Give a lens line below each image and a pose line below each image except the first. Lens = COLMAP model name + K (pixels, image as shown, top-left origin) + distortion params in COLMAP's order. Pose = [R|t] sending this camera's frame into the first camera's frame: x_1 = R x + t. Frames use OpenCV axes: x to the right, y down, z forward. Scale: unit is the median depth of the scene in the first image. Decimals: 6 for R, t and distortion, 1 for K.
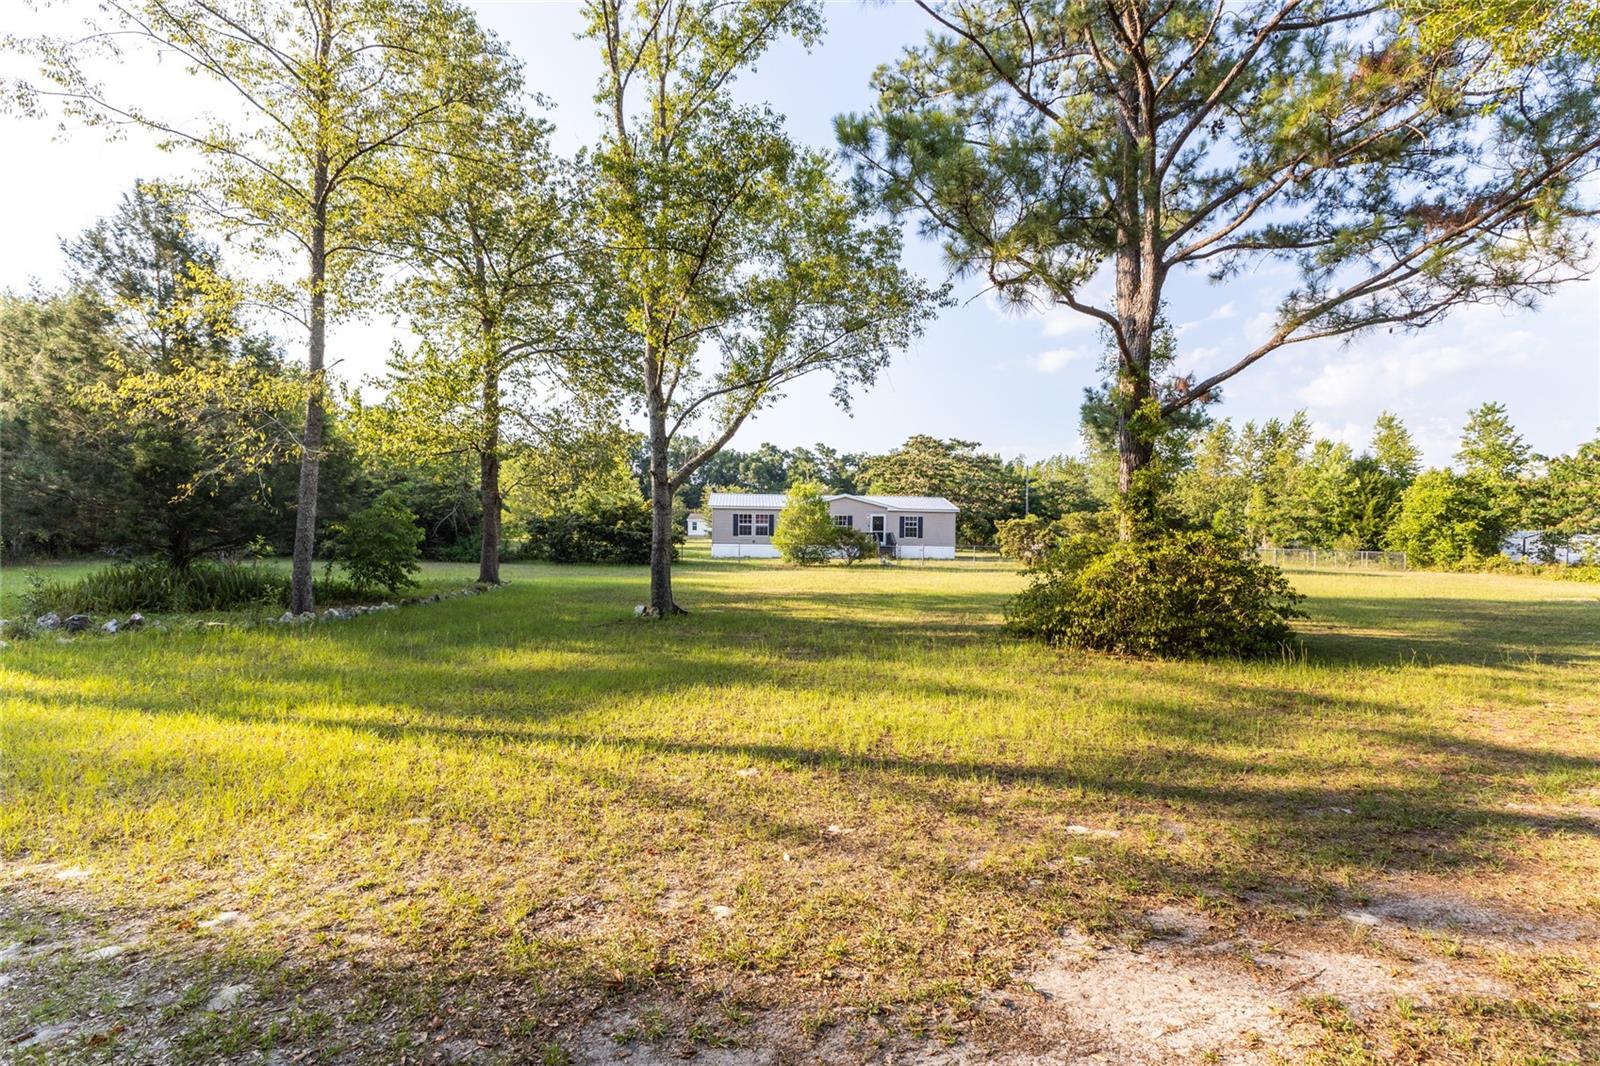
lens RADIAL K [[692.7, 0, 800.6], [0, 692.7, 533.7], [0, 0, 1]] dist [0.011509, -0.003377]
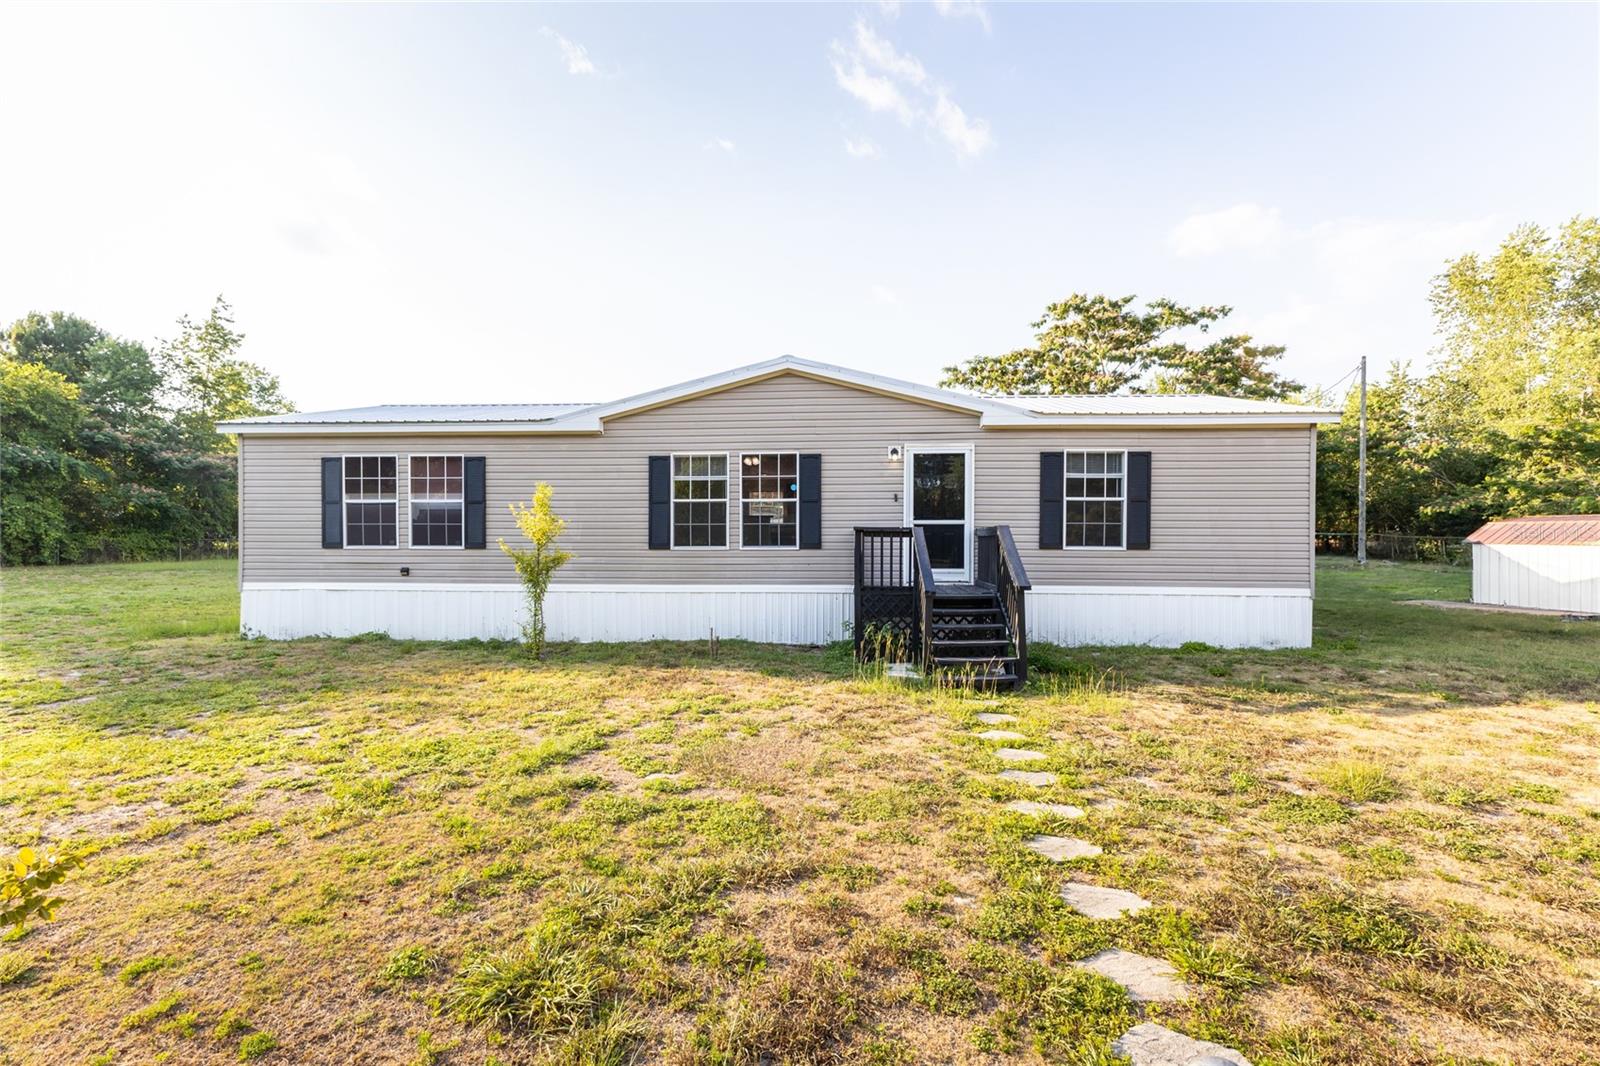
lens RADIAL K [[692.7, 0, 798.7], [0, 692.7, 530.2], [0, 0, 1]] dist [0.011509, -0.003377]
pose [[0.986011, -0.011536, -0.166283, 0.104492], [0.012211, 0.999921, 0.003037, -0.001953], [0.166235, -0.005025, 0.986073, 0.776614]]
